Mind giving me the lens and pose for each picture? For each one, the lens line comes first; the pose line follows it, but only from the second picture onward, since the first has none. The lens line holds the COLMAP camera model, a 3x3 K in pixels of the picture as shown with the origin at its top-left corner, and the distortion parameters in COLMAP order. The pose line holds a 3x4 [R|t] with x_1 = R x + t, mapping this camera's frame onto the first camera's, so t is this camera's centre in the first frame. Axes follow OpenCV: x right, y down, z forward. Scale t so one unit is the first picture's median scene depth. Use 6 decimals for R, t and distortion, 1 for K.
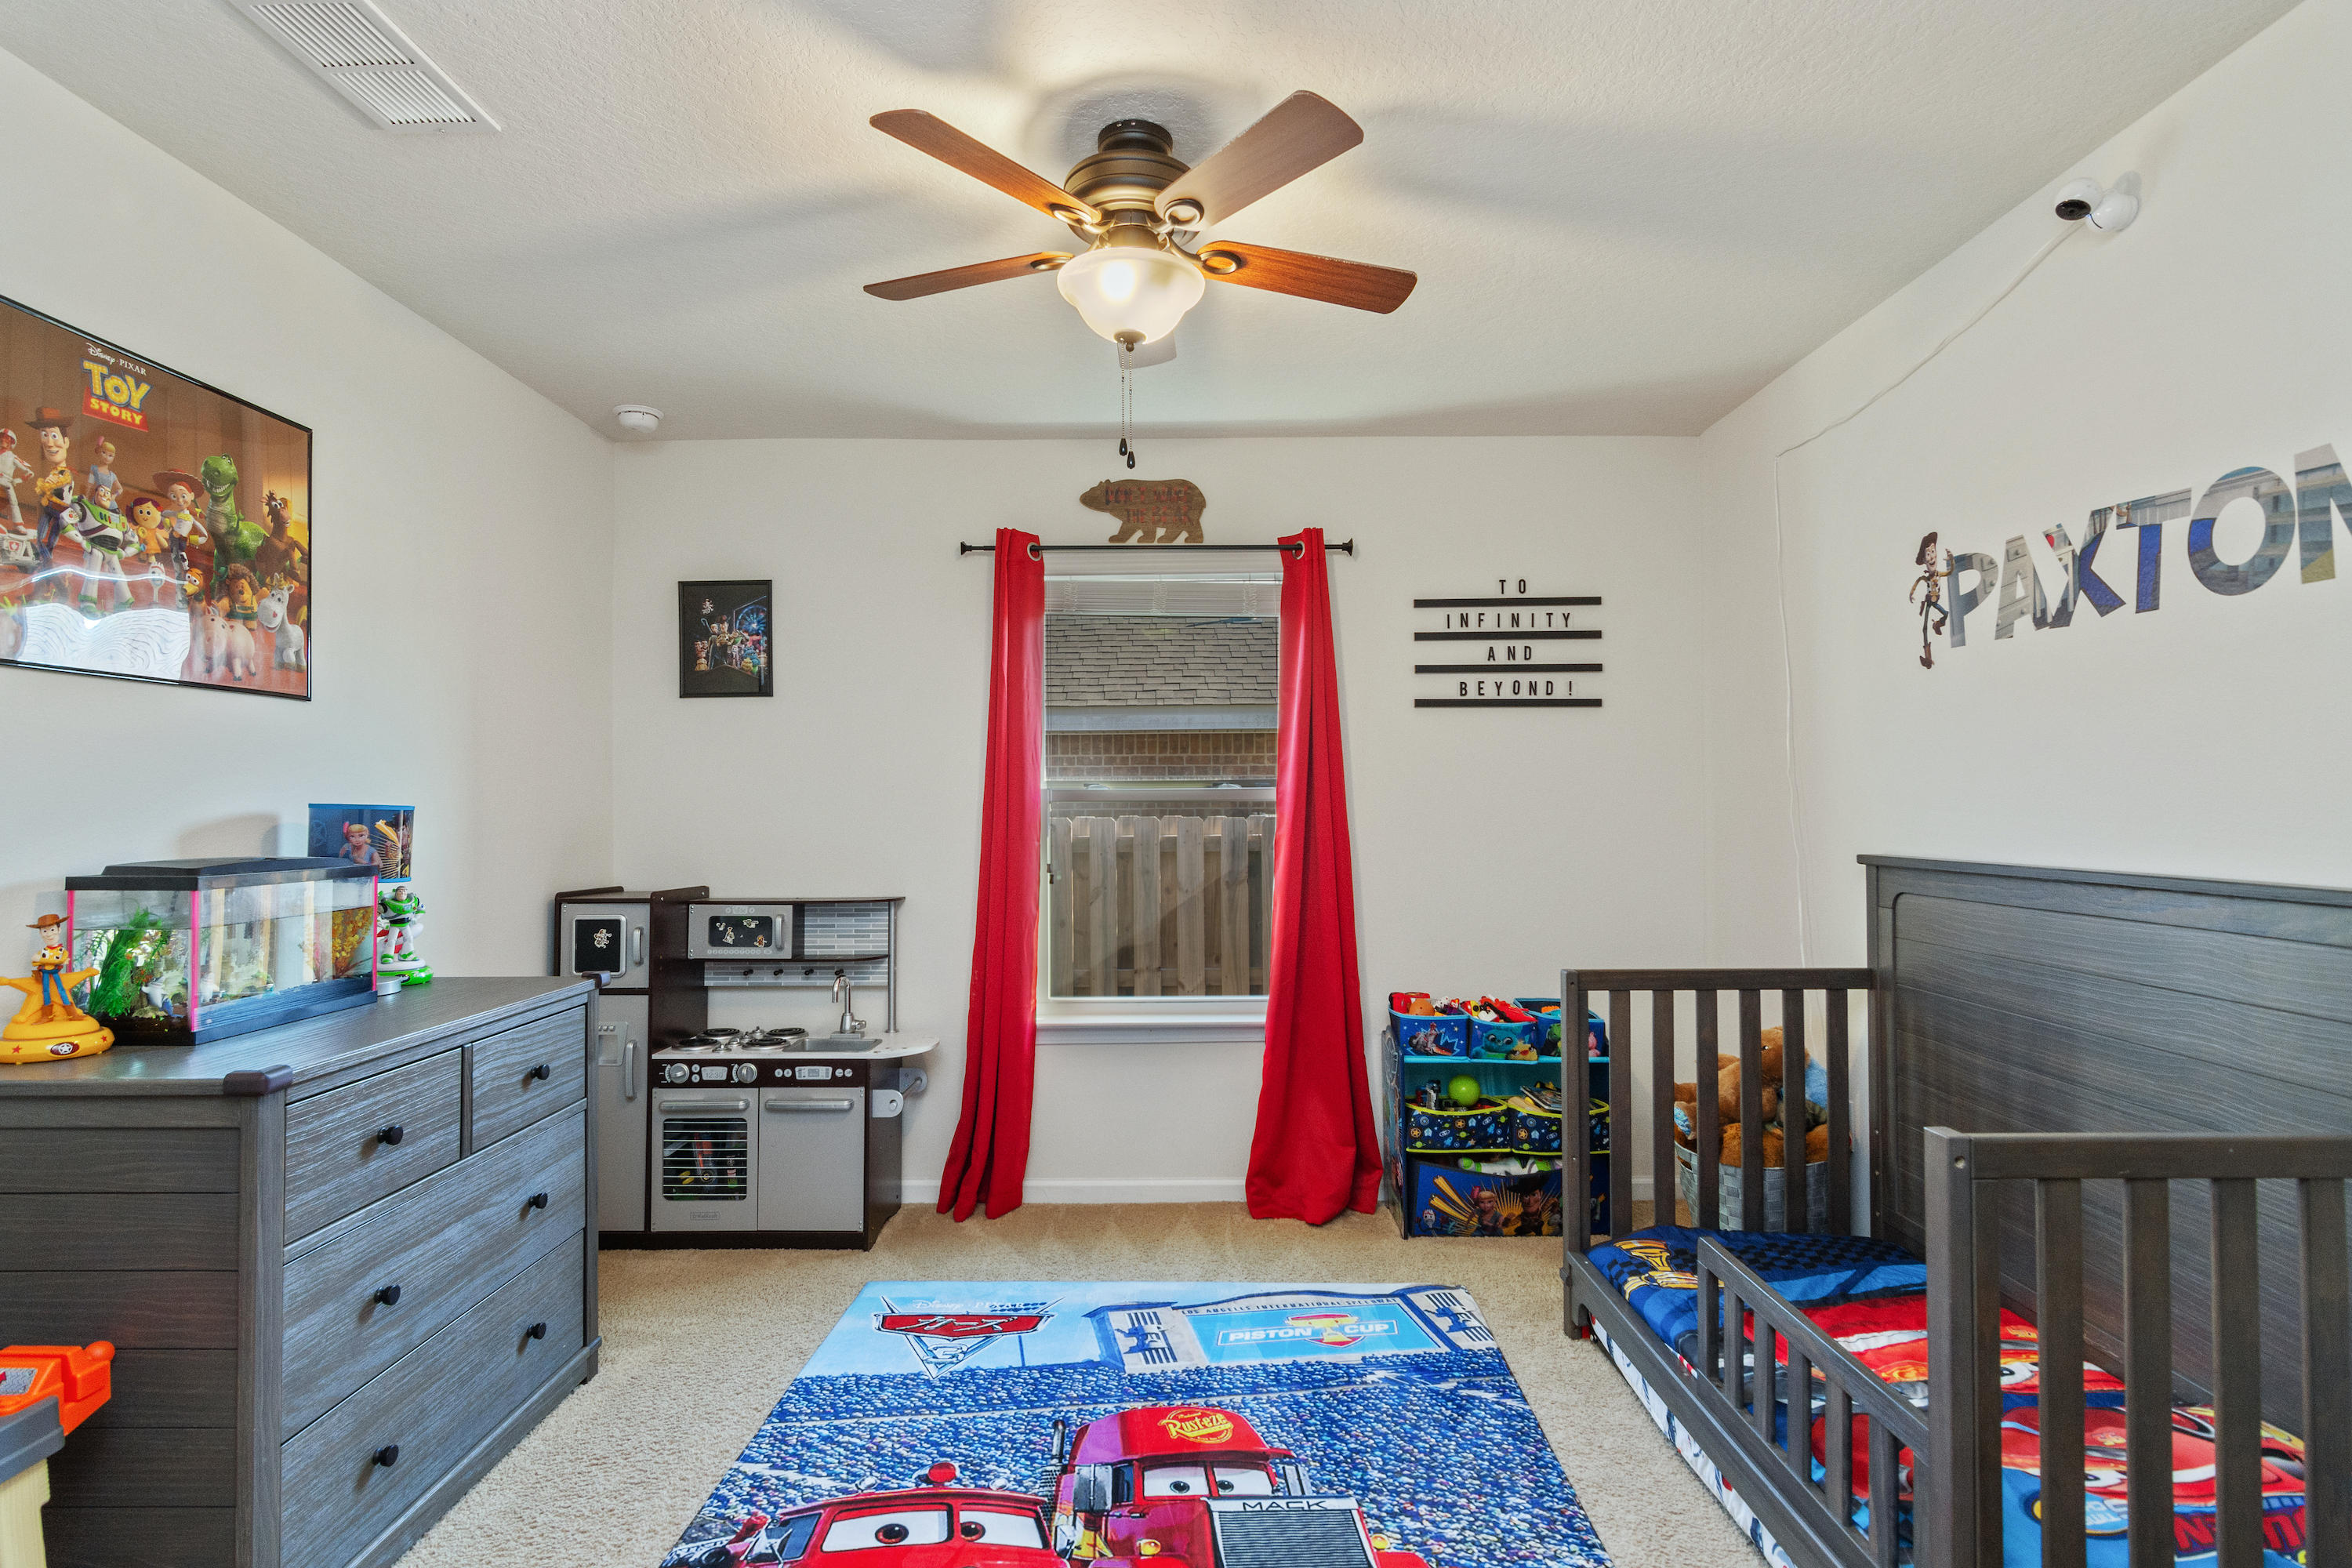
lens RADIAL K [[1146.2, 0, 1171.4], [0, 1146.2, 787.5], [0, 0, 1]] dist [-0.001616, 0.001655]
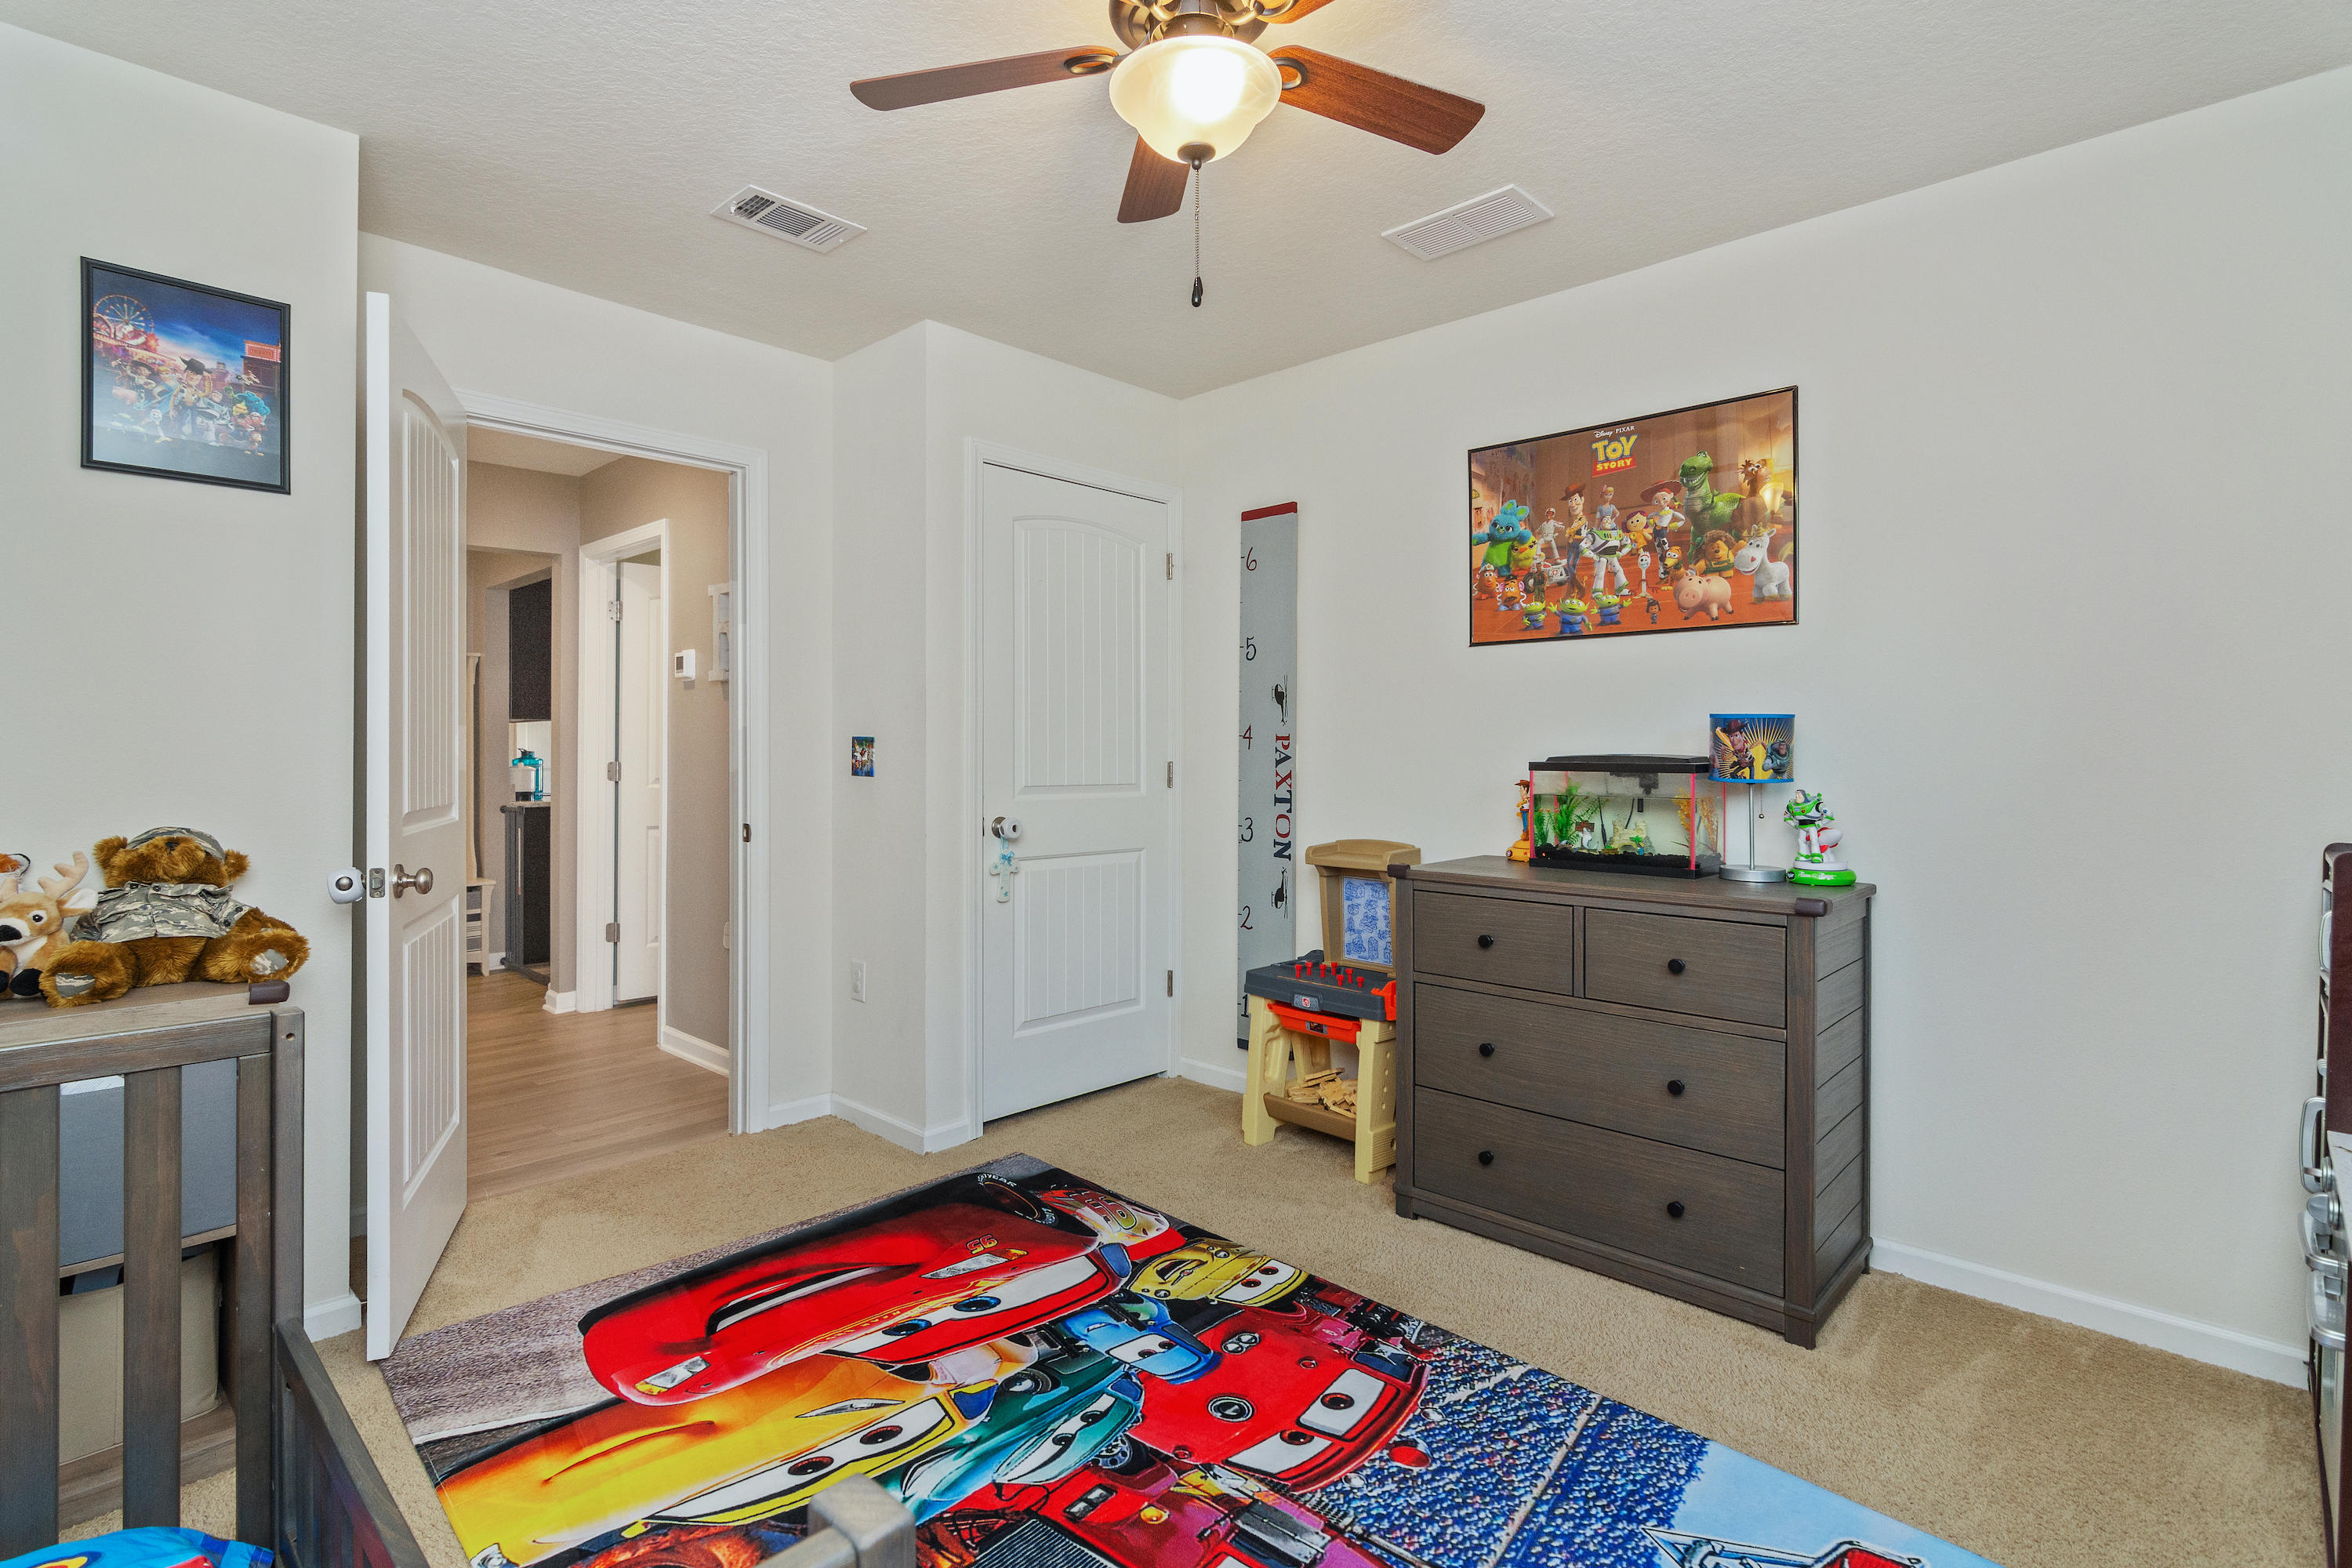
lens RADIAL K [[1146.2, 0, 1166.5], [0, 1146.2, 764.9], [0, 0, 1]] dist [-0.001616, 0.001655]
pose [[-0.691486, 0.012659, -0.722279, 0.585329], [0.013152, 0.999901, 0.004933, 0.058462], [0.722270, -0.006088, -0.691585, 1.539320]]
